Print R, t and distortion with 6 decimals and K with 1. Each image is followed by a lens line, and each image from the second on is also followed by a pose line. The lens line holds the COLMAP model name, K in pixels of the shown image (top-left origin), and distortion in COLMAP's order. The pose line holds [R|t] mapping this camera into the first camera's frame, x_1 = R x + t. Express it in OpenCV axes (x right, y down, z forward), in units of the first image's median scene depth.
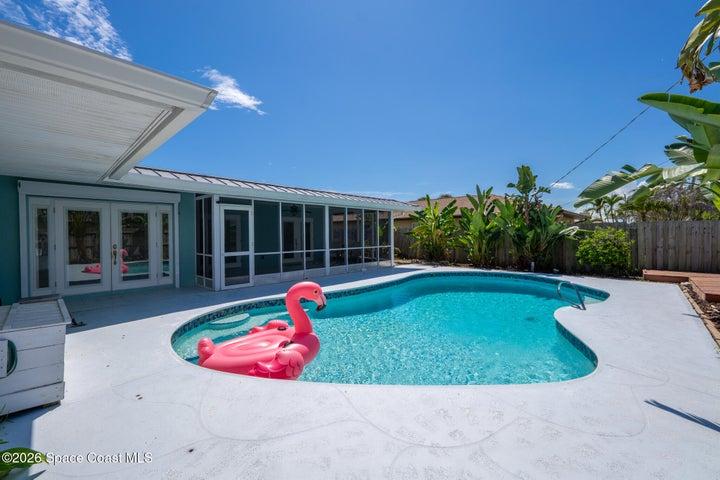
lens RADIAL K [[301.1, 0, 355.1], [0, 301.1, 237.4], [0, 0, 1]] dist [0.003686, -0.000961]
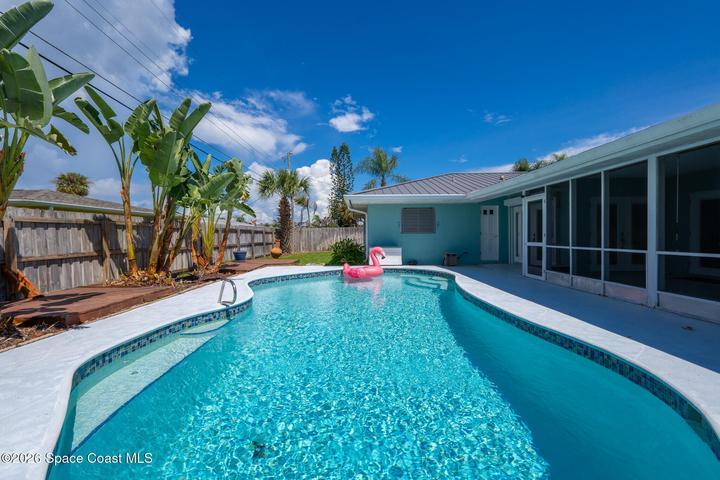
lens RADIAL K [[301.1, 0, 354.6], [0, 301.1, 234.1], [0, 0, 1]] dist [0.003686, -0.000961]
pose [[-0.728707, 0.012354, -0.684714, 0.707032], [0.008511, 0.999923, 0.008983, 0.006794], [0.684773, 0.000719, -0.728756, 1.287075]]
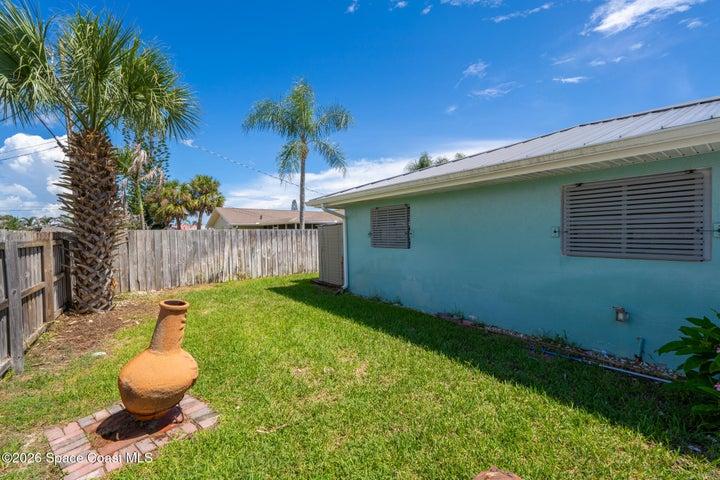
lens RADIAL K [[301.1, 0, 355.8], [0, 301.1, 238.3], [0, 0, 1]] dist [0.003686, -0.000961]
pose [[-0.166598, 0.024483, -0.985721, -0.006205], [0.005036, 0.999700, 0.023979, -0.023353], [0.986012, -0.000970, -0.166671, -0.302717]]
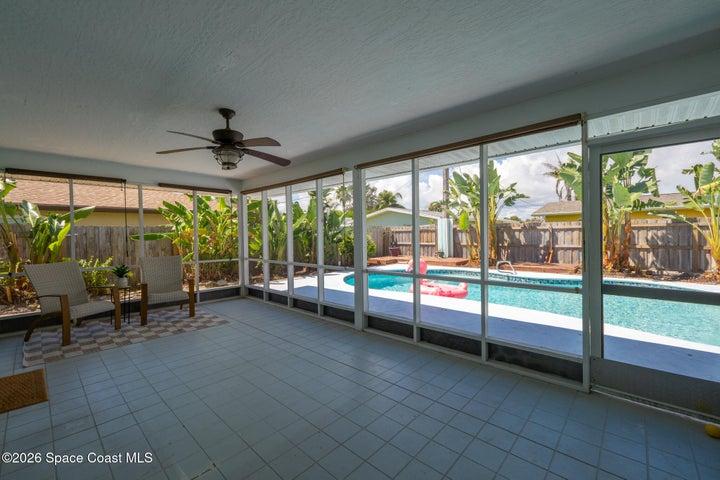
lens RADIAL K [[301.1, 0, 355.9], [0, 301.1, 236.3], [0, 0, 1]] dist [0.003686, -0.000961]
pose [[-0.011141, 0.001261, 0.999937, -0.707075], [0.025275, 0.999680, -0.000979, -0.009879], [-0.999618, 0.025263, -0.011170, 1.273735]]
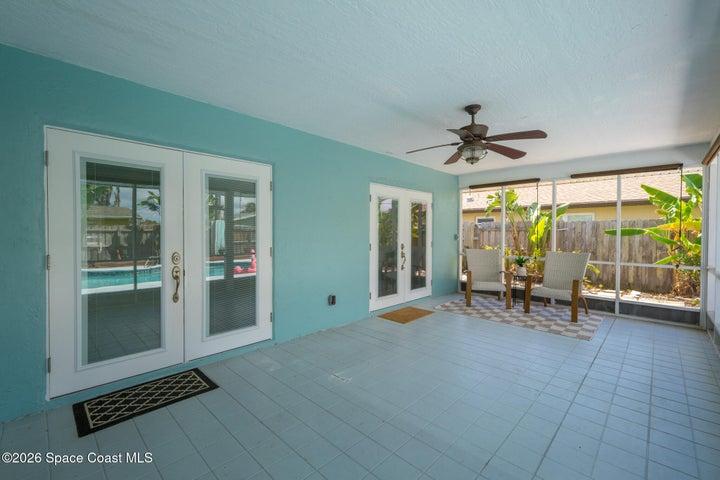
lens RADIAL K [[301.1, 0, 356.2], [0, 301.1, 241.0], [0, 0, 1]] dist [0.003686, -0.000961]
pose [[0.999749, 0.010422, -0.019813, -0.455314], [-0.010106, 0.999821, 0.016014, -0.006327], [0.019976, -0.015810, 0.999675, 1.034408]]
